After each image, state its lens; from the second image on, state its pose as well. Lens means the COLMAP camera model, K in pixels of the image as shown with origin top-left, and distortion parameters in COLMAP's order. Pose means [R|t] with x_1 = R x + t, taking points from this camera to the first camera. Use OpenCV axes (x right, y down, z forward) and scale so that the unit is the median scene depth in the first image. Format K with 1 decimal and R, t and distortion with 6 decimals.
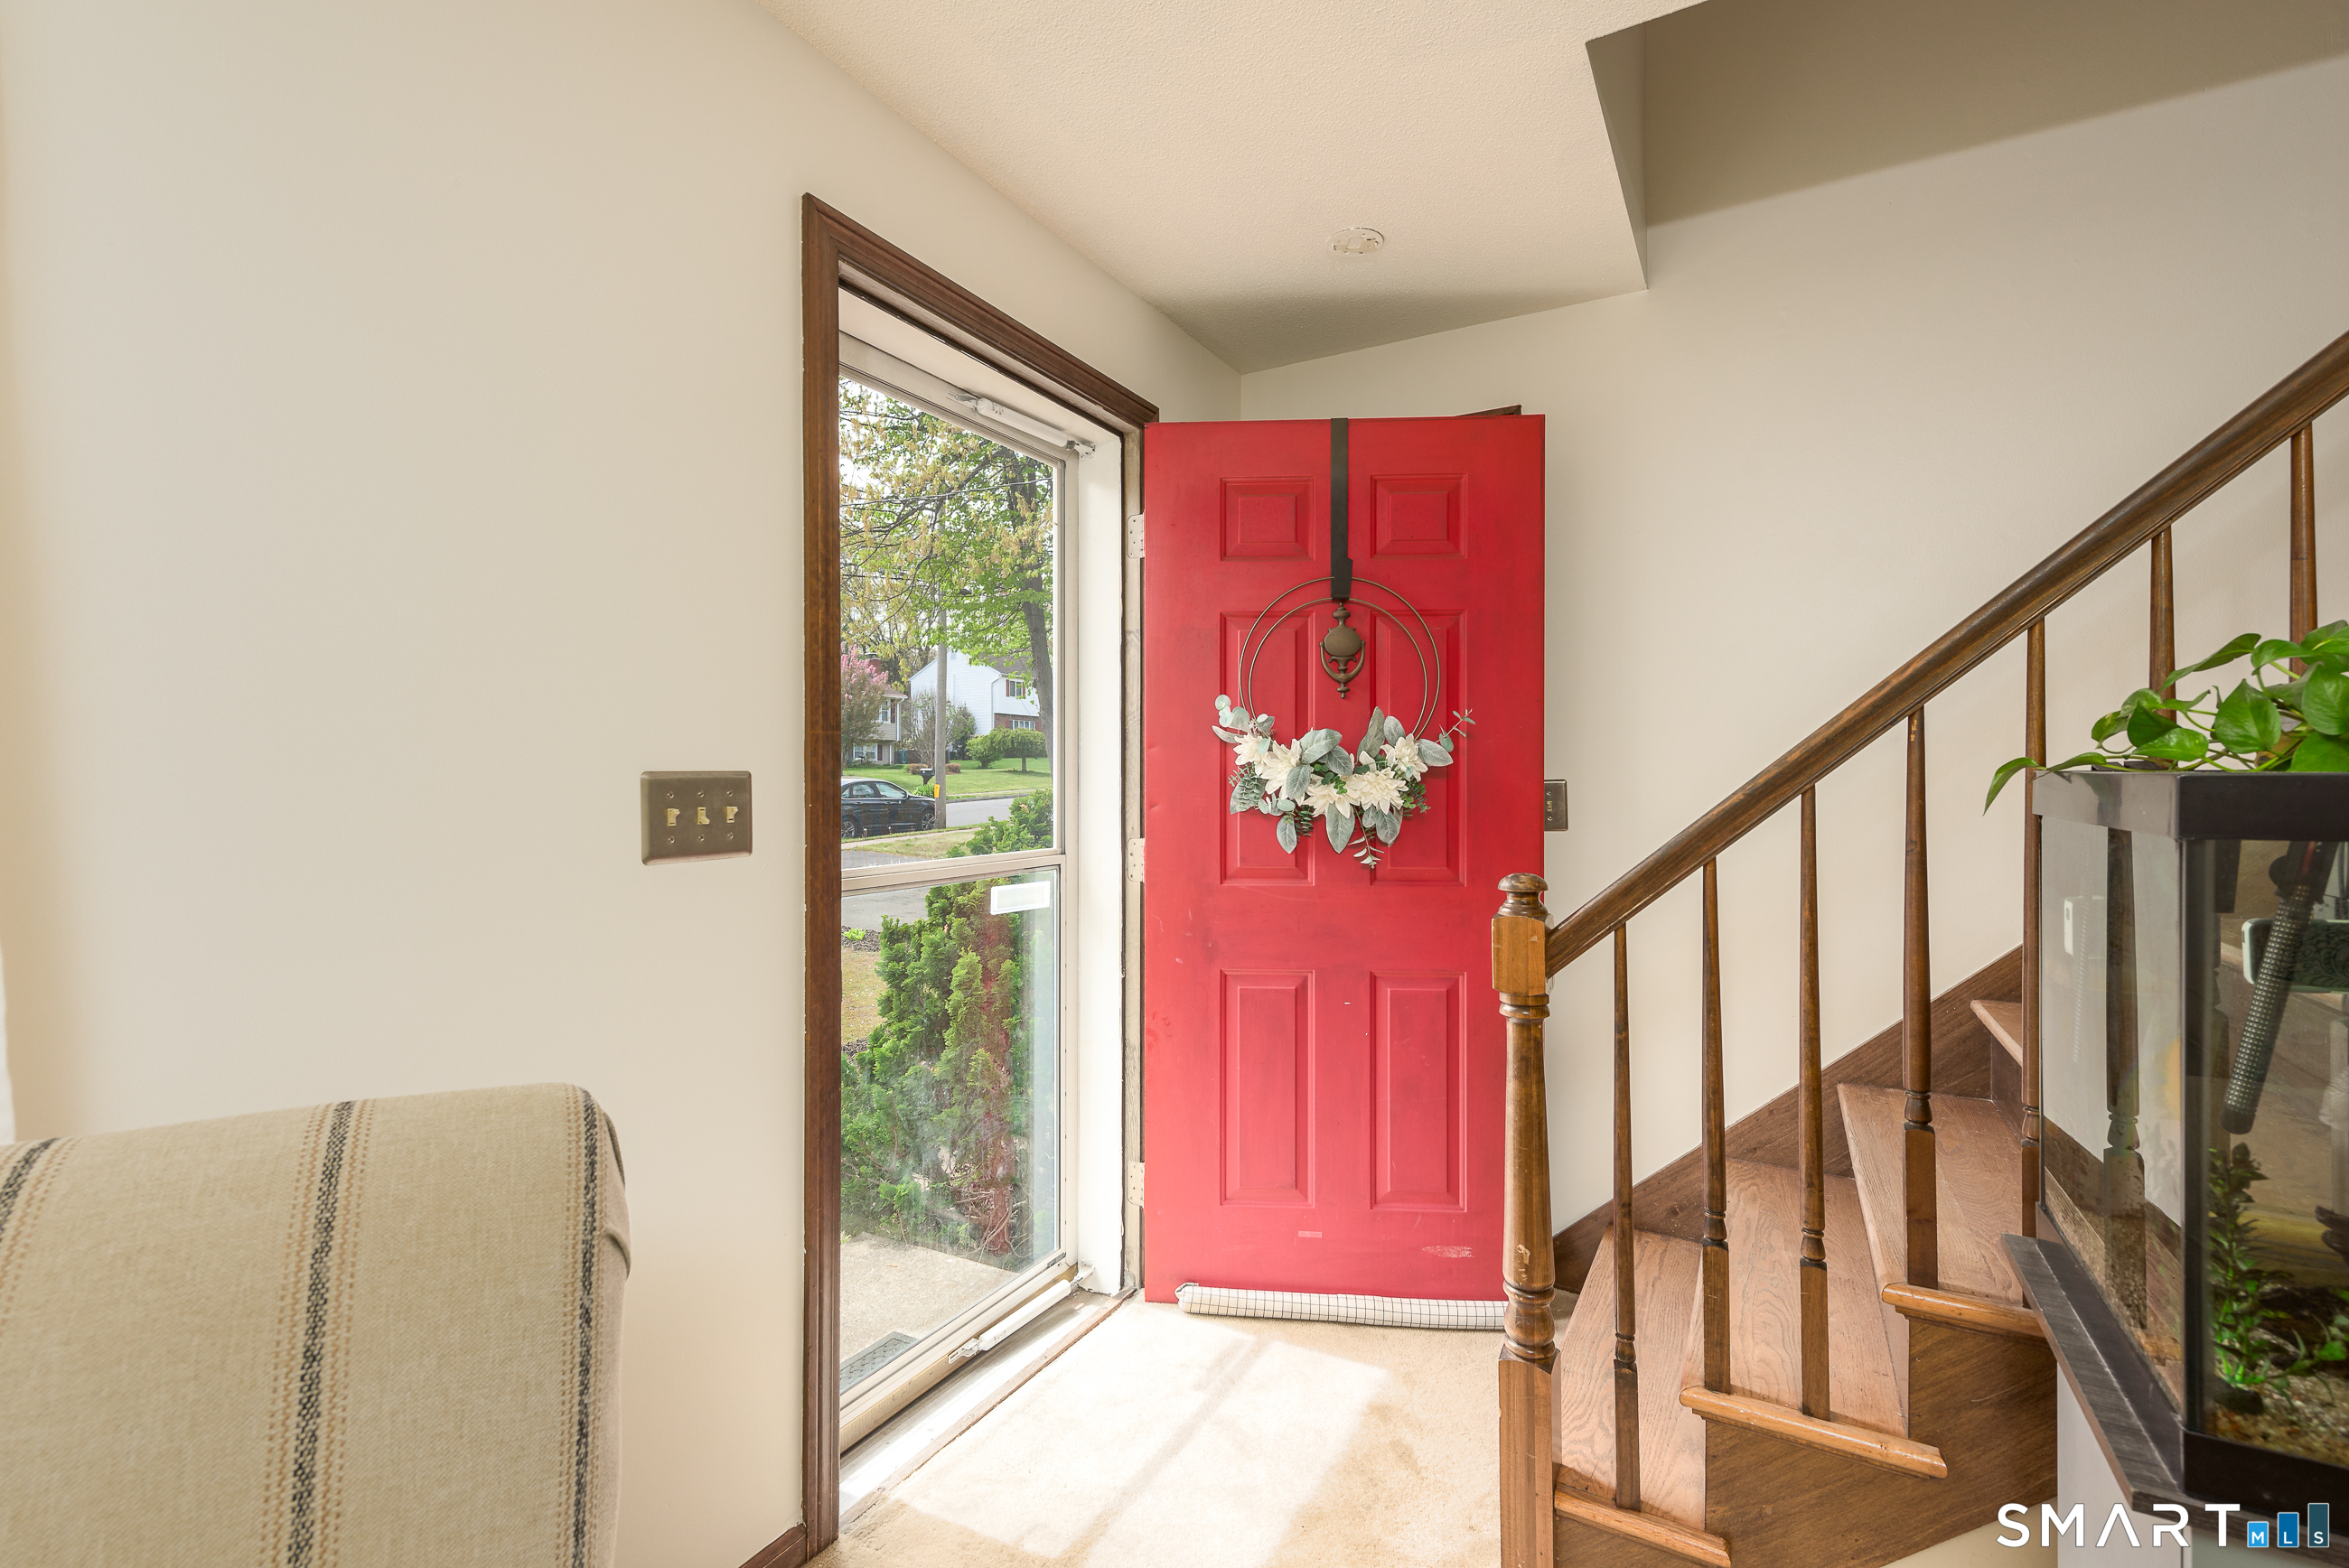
lens RADIAL K [[1005.5, 0, 1174.5], [0, 1005.5, 784.0], [0, 0, 1]] dist [0.019990, -0.007942]
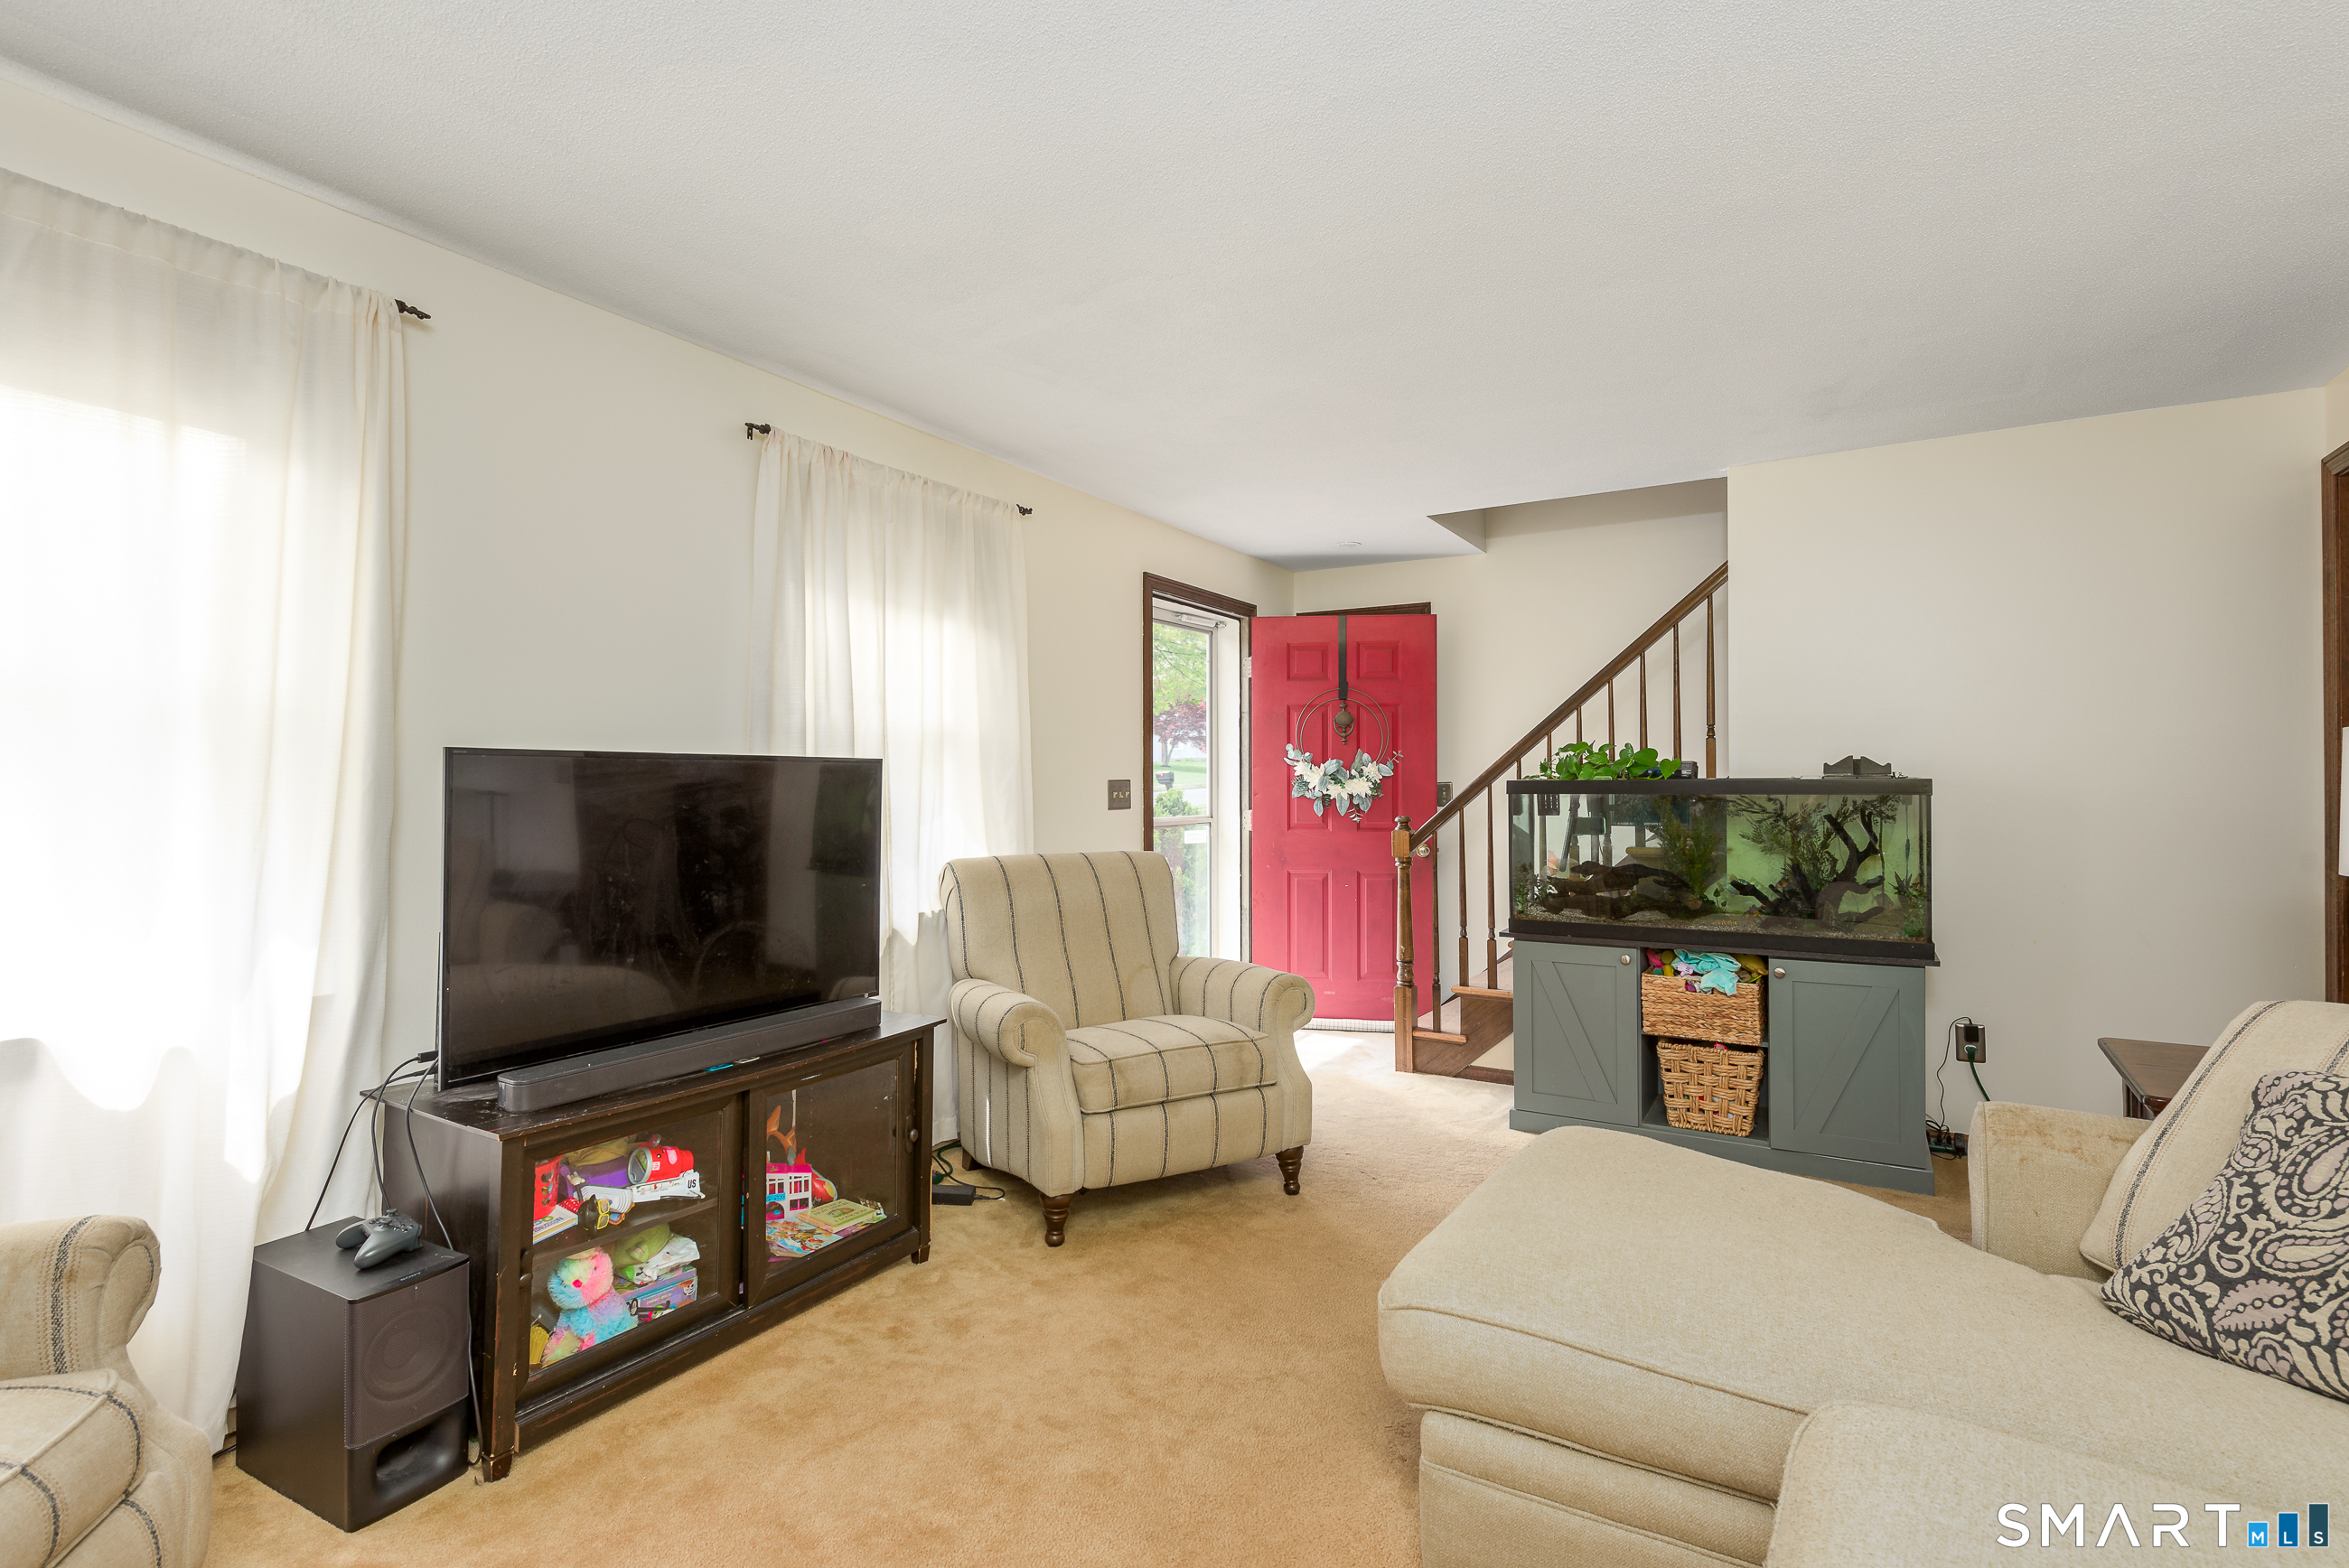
lens RADIAL K [[1157.9, 0, 1182.8], [0, 1157.9, 784.3], [0, 0, 1]] dist [0.000116, 0.000075]
pose [[0.999994, -0.002676, -0.001982, -0.175800], [0.002671, 0.999993, -0.002725, 0.006060], [0.001989, 0.002719, 0.999994, -1.498843]]
